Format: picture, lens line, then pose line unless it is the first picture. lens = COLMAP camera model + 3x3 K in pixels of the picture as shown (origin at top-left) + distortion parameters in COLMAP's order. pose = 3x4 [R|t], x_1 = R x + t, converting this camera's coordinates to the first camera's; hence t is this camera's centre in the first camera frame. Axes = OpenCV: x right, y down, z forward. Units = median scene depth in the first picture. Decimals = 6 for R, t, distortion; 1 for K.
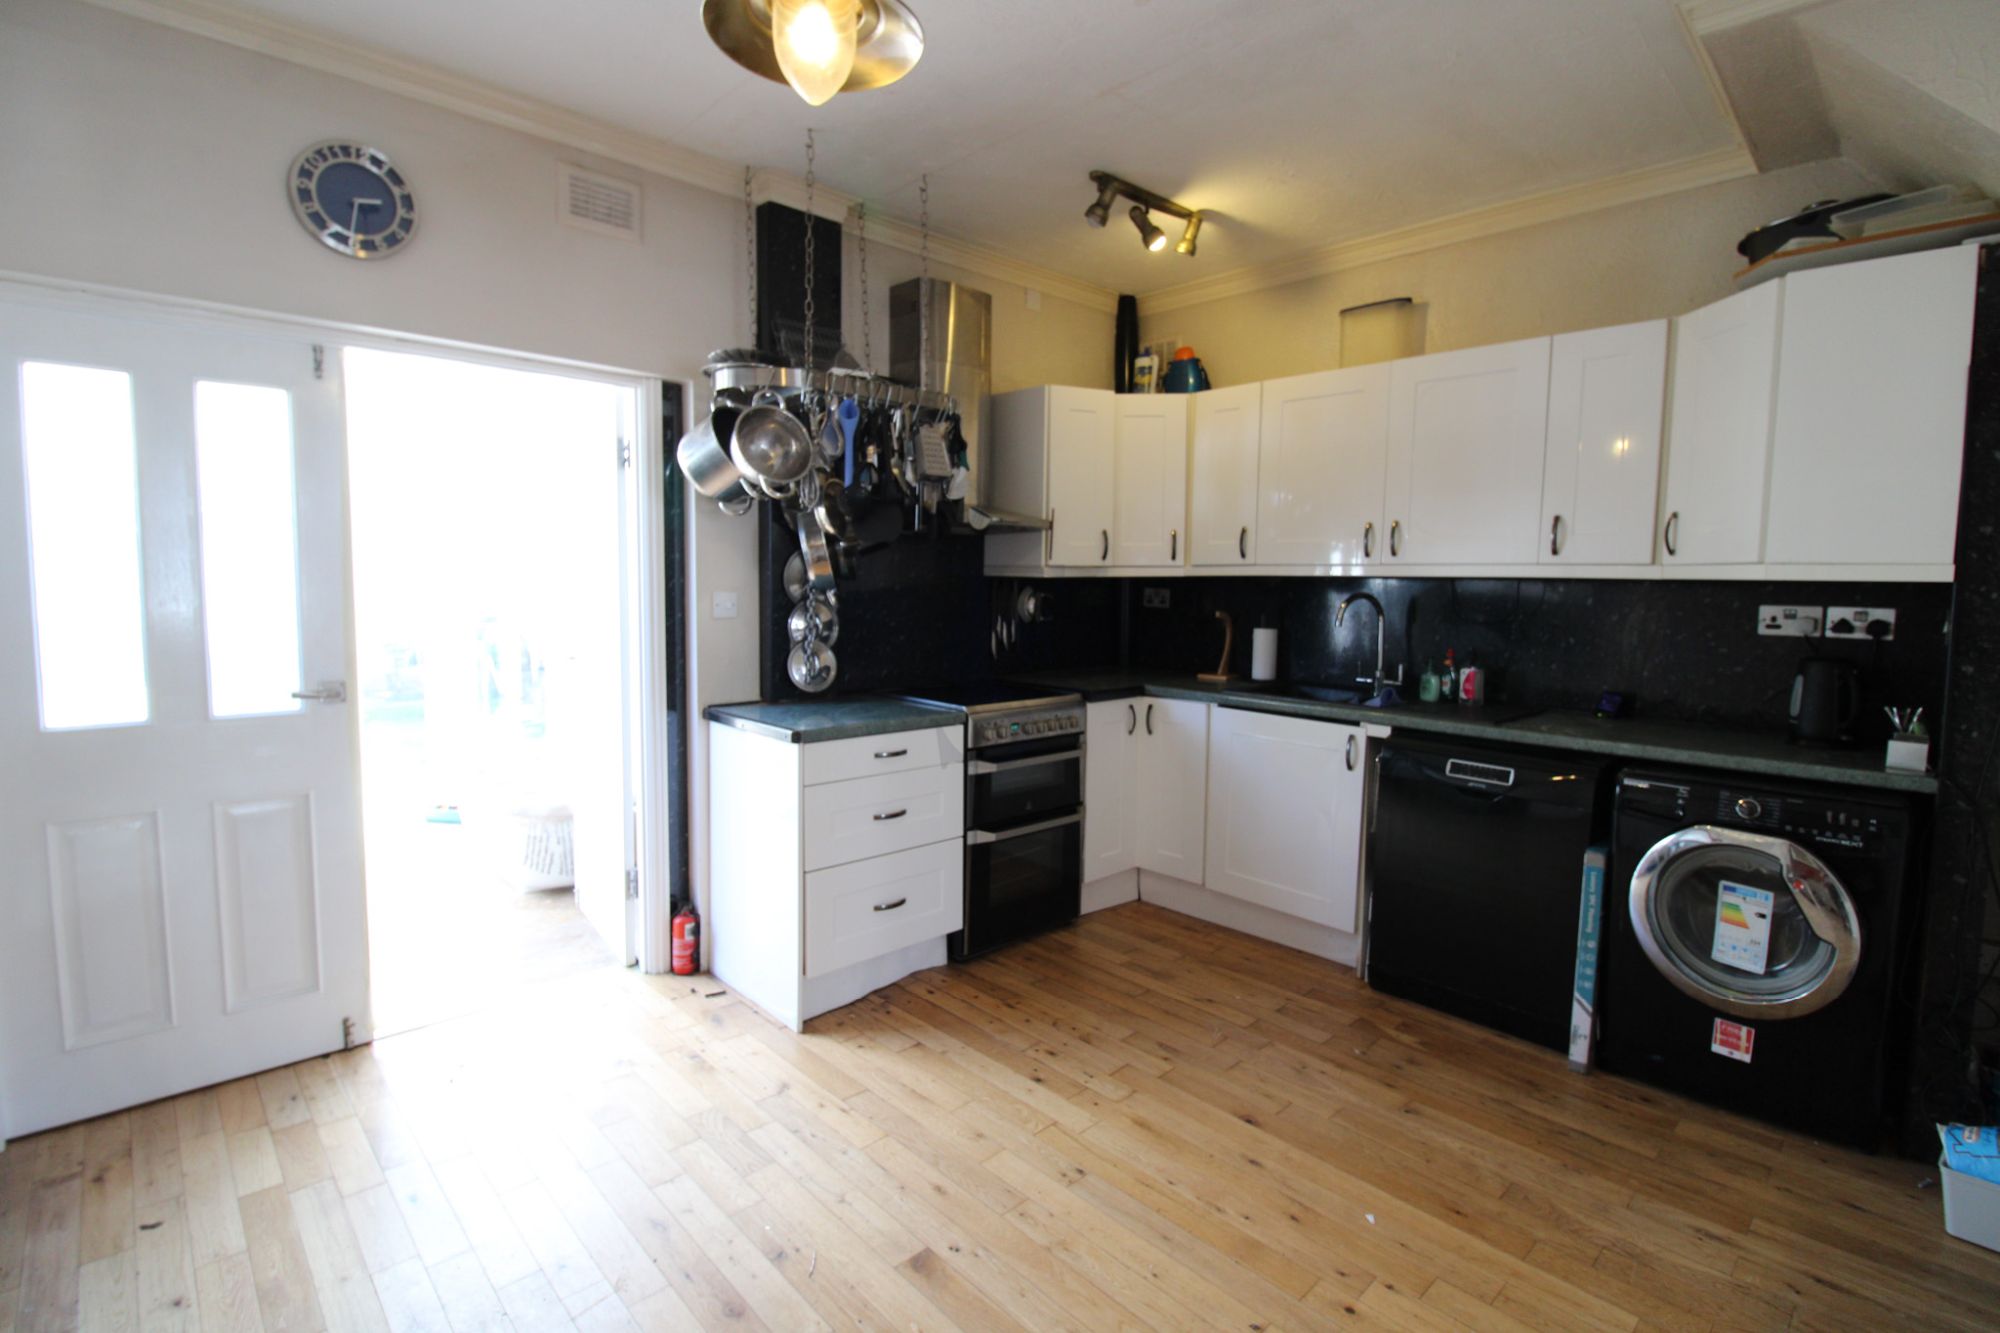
lens RADIAL K [[918.5, 0, 1002.0], [0, 918.5, 658.8], [0, 0, 1]] dist [-0.028531, -0.000240]
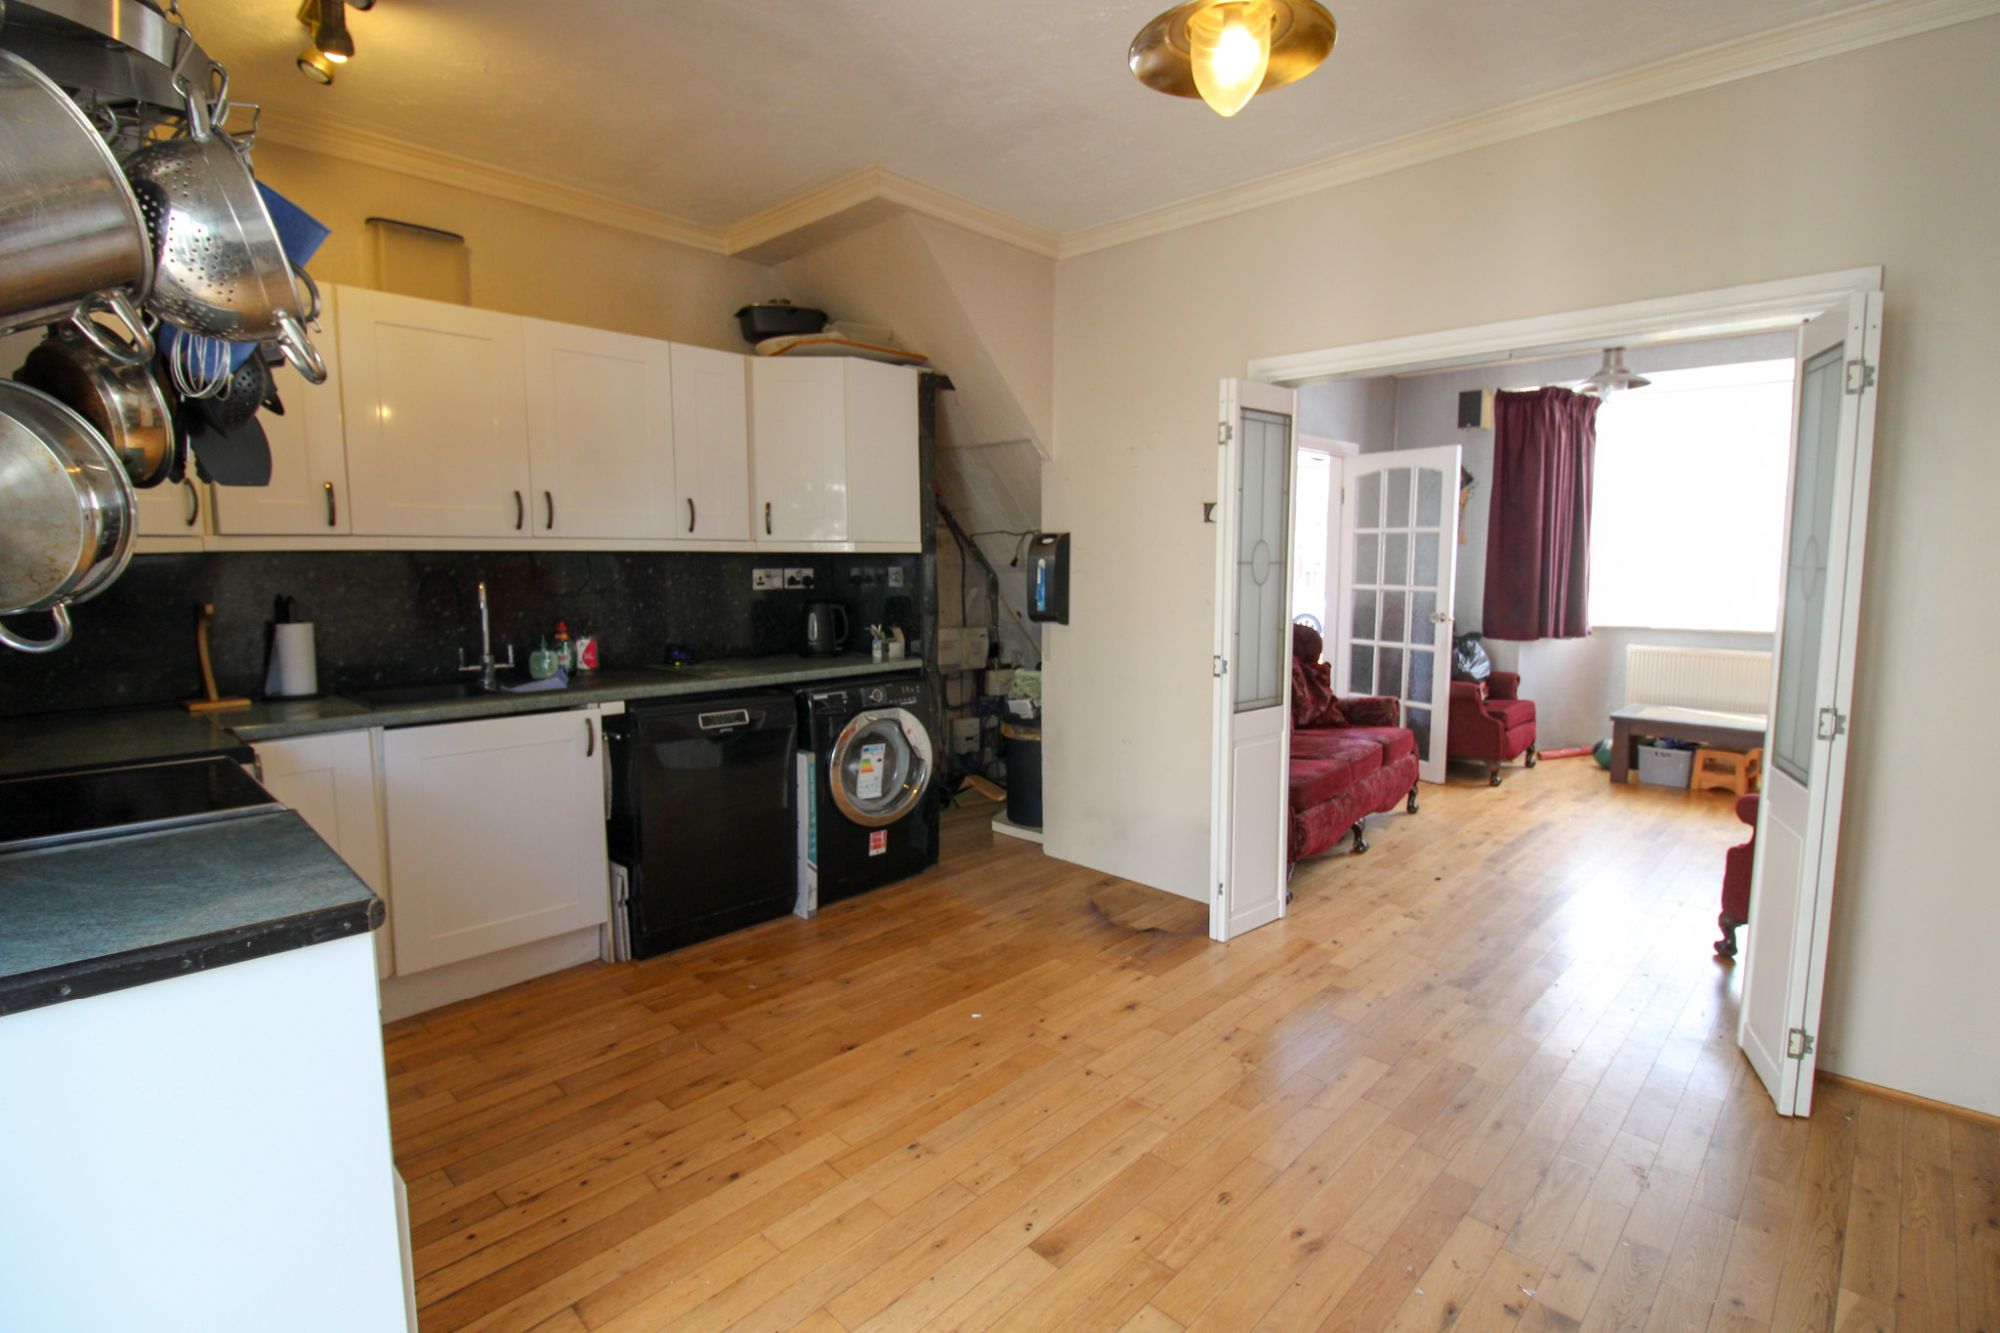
lens RADIAL K [[969.3, 0, 993.6], [0, 969.3, 655.7], [0, 0, 1]] dist [-0.013903, 0.000045]
pose [[-0.064381, -0.113304, 0.991472, -0.745536], [0.085341, 0.989269, 0.118594, -0.076030], [-0.994270, 0.092248, -0.054020, 0.744999]]
